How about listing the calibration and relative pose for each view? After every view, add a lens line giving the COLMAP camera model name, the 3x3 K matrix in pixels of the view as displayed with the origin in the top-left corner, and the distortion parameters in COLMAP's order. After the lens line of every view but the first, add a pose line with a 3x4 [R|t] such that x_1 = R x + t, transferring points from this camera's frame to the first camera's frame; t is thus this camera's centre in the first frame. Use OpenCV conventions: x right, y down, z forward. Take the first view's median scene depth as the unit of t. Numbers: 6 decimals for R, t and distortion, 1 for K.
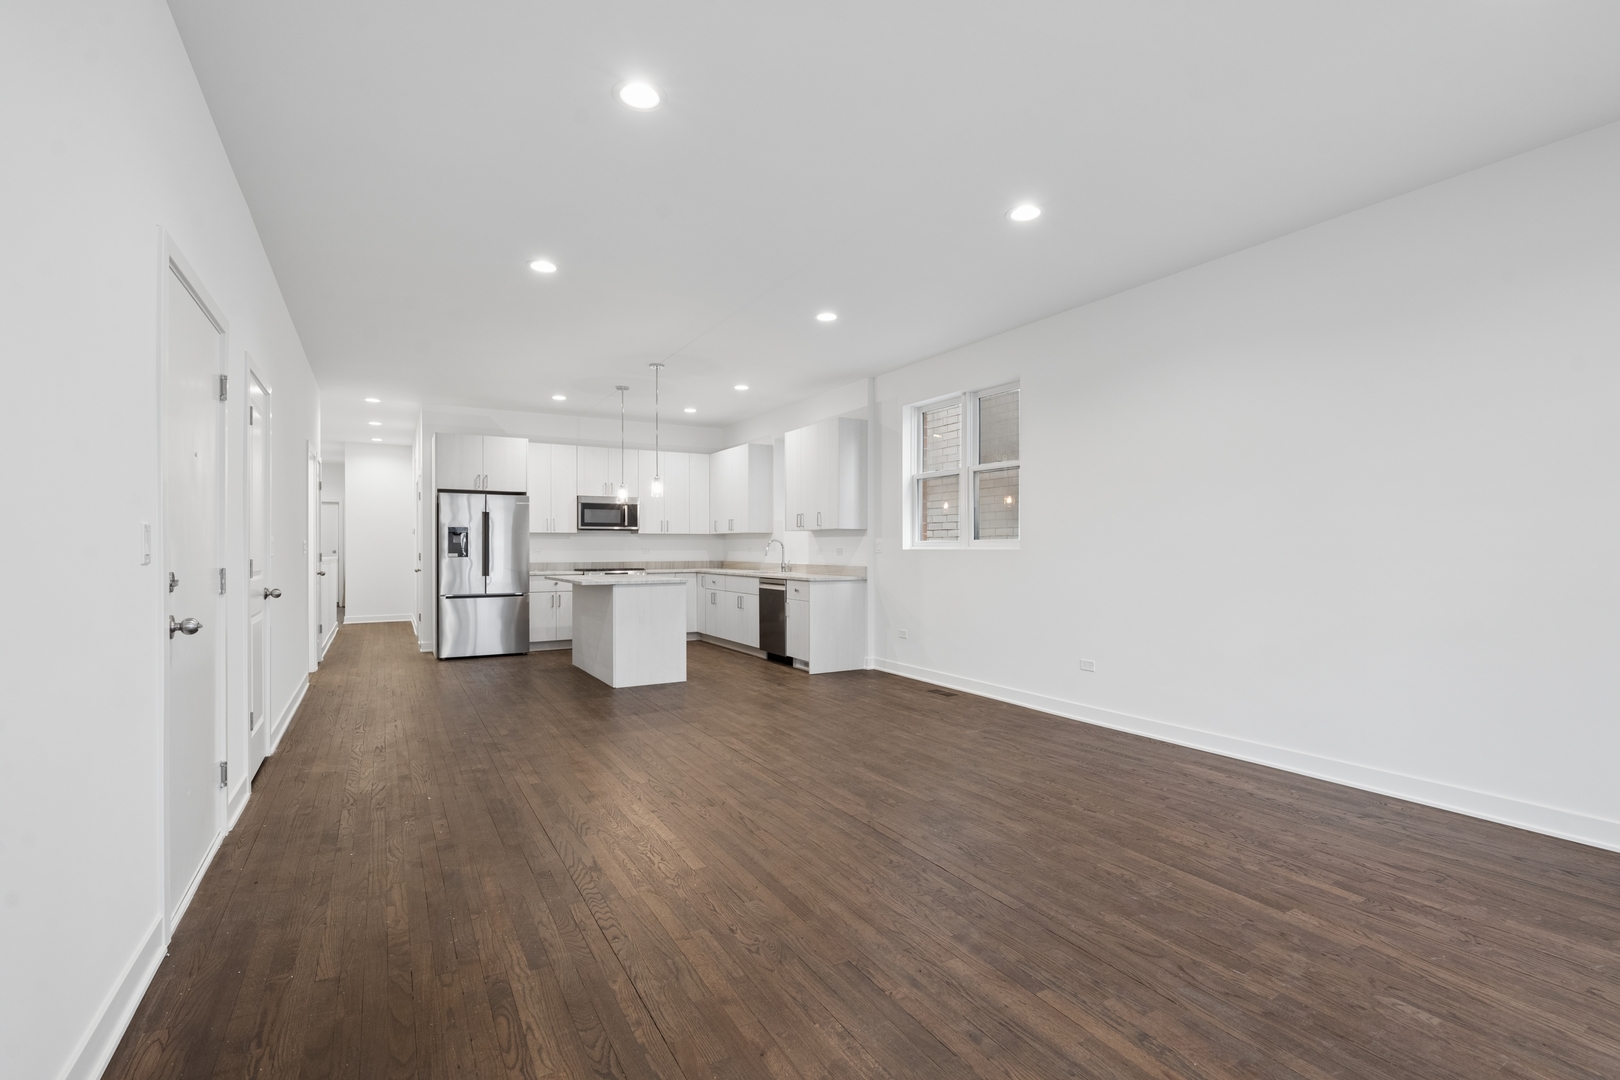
lens RADIAL K [[732.4, 0, 809.8], [0, 732.4, 545.8], [0, 0, 1]] dist [-0.002862, -0.000113]
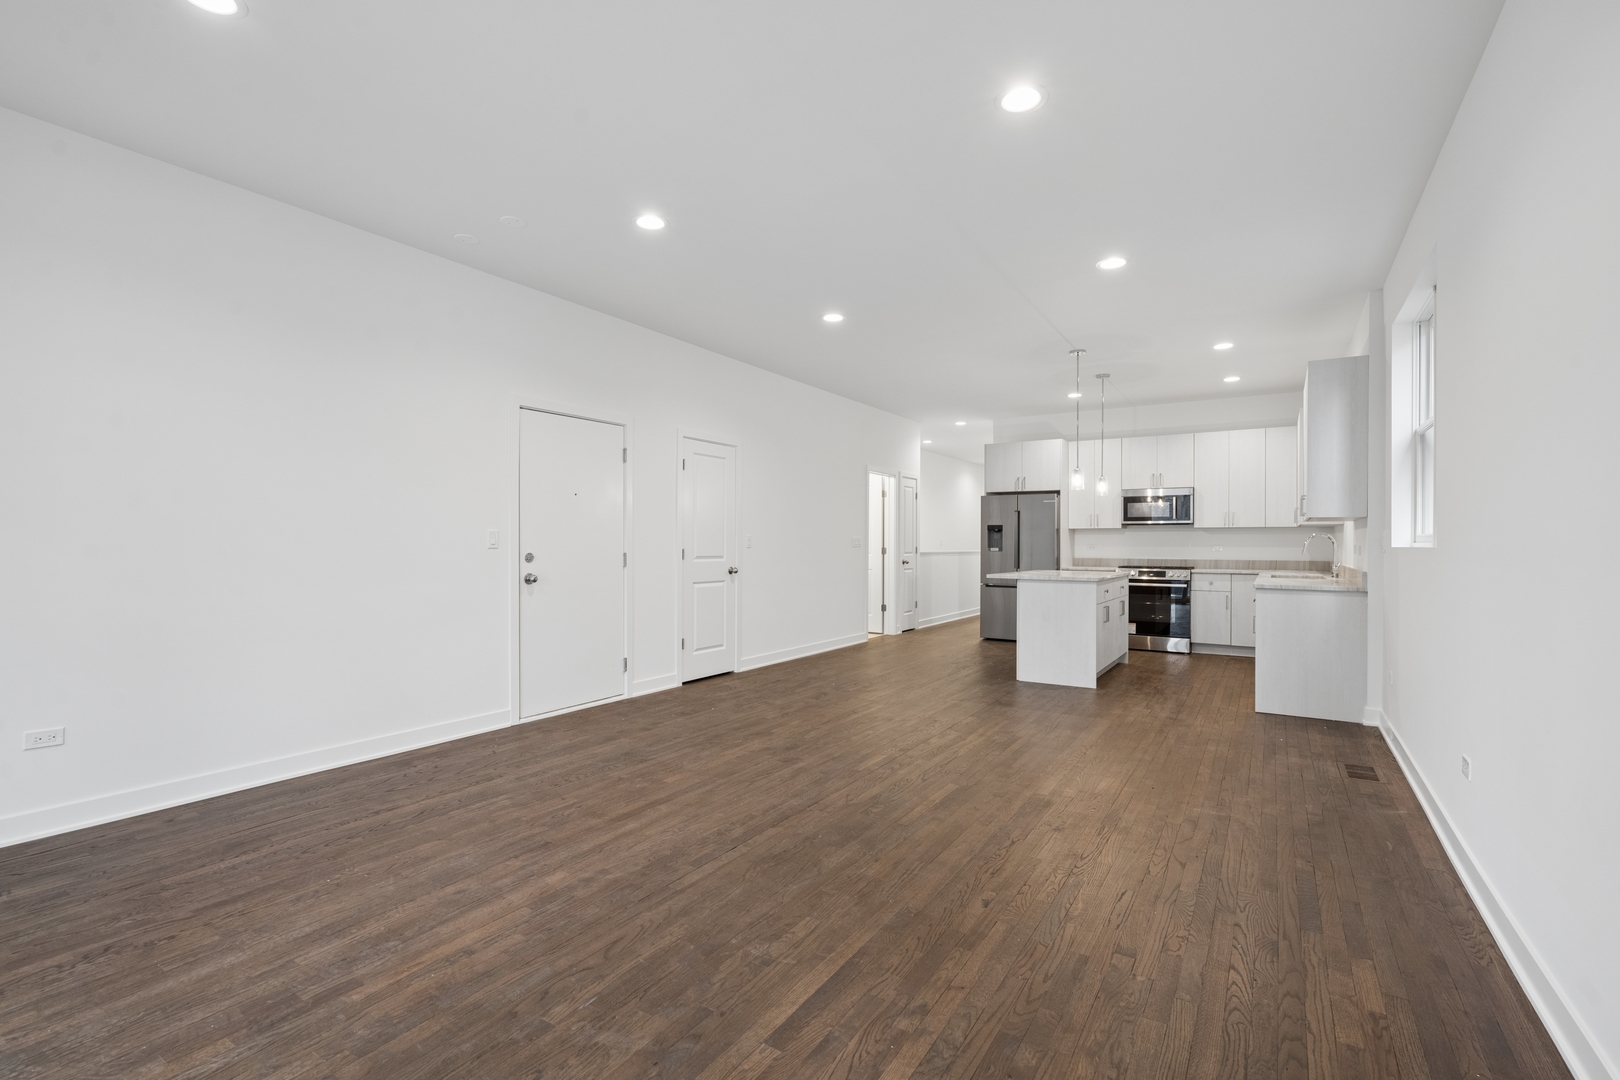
lens RADIAL K [[732.4, 0, 809.8], [0, 732.4, 545.8], [0, 0, 1]] dist [-0.002862, -0.000113]
pose [[0.458307, 0.005907, -0.888774, 0.509784], [-0.000994, 0.999981, 0.006134, 0.000370], [0.888793, -0.001927, 0.458304, 0.273824]]
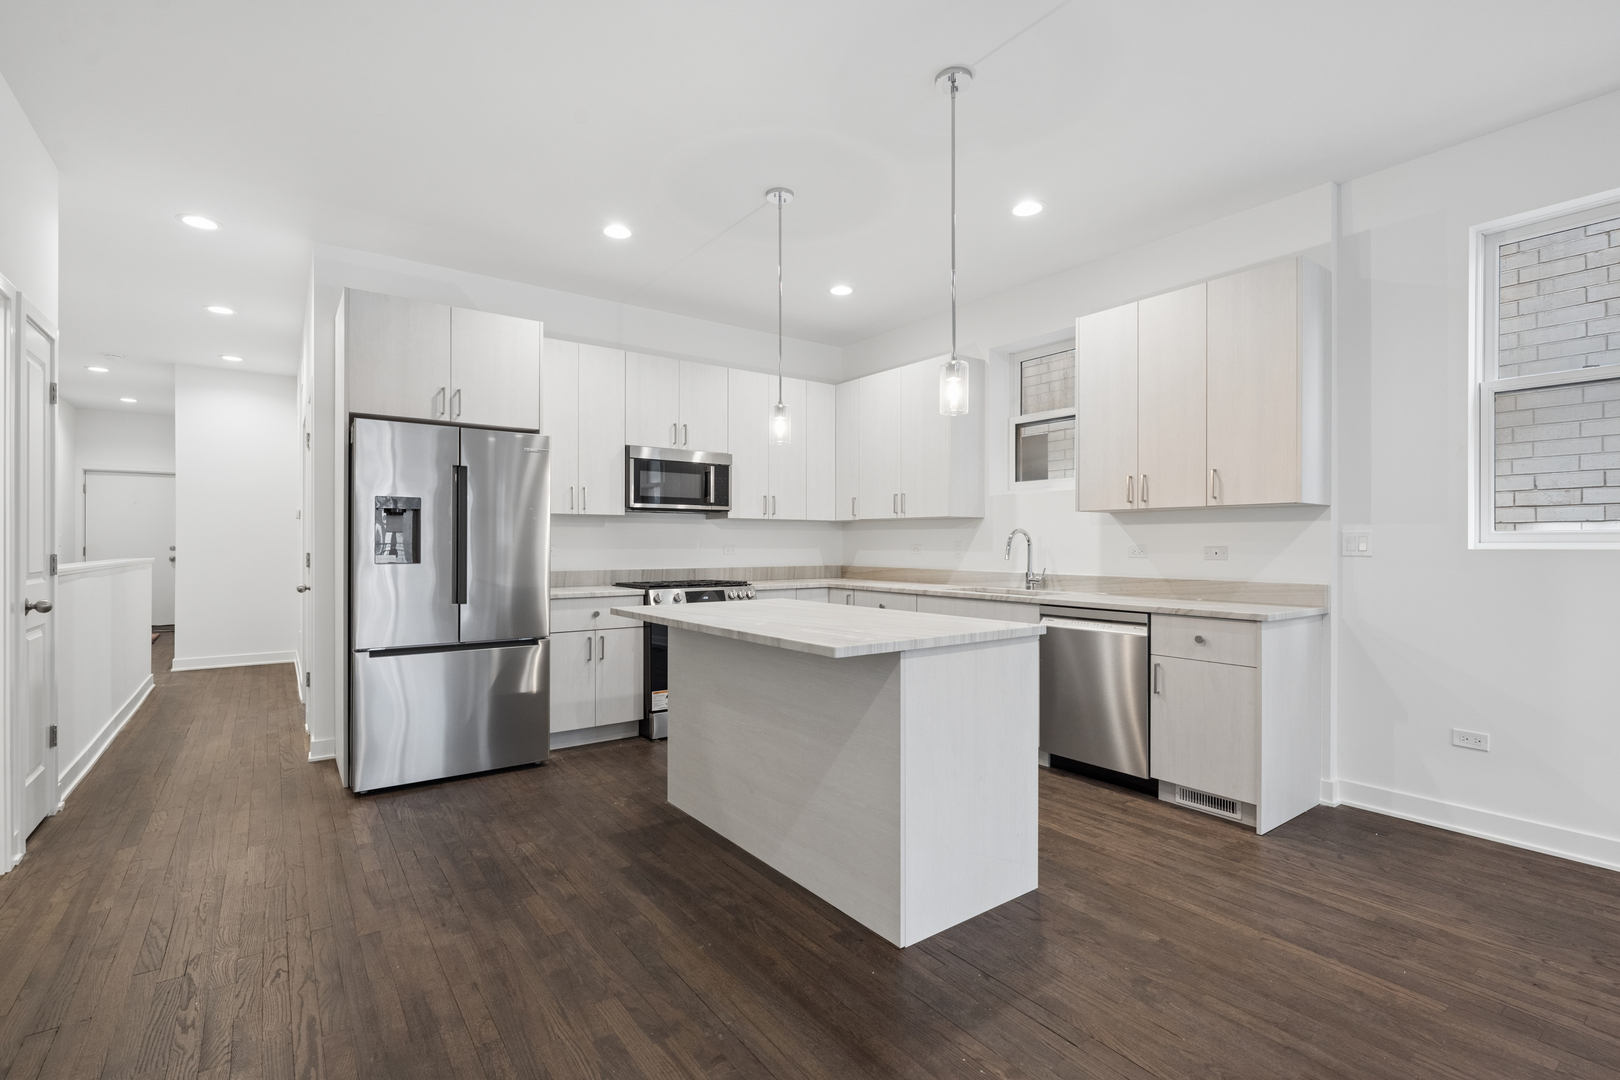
lens RADIAL K [[732.4, 0, 809.8], [0, 732.4, 545.8], [0, 0, 1]] dist [-0.002862, -0.000113]
pose [[0.994188, 0.002335, 0.107633, -0.349316], [-0.002899, 0.999983, 0.005083, 0.001932], [-0.107620, -0.005365, 0.994178, 0.662421]]
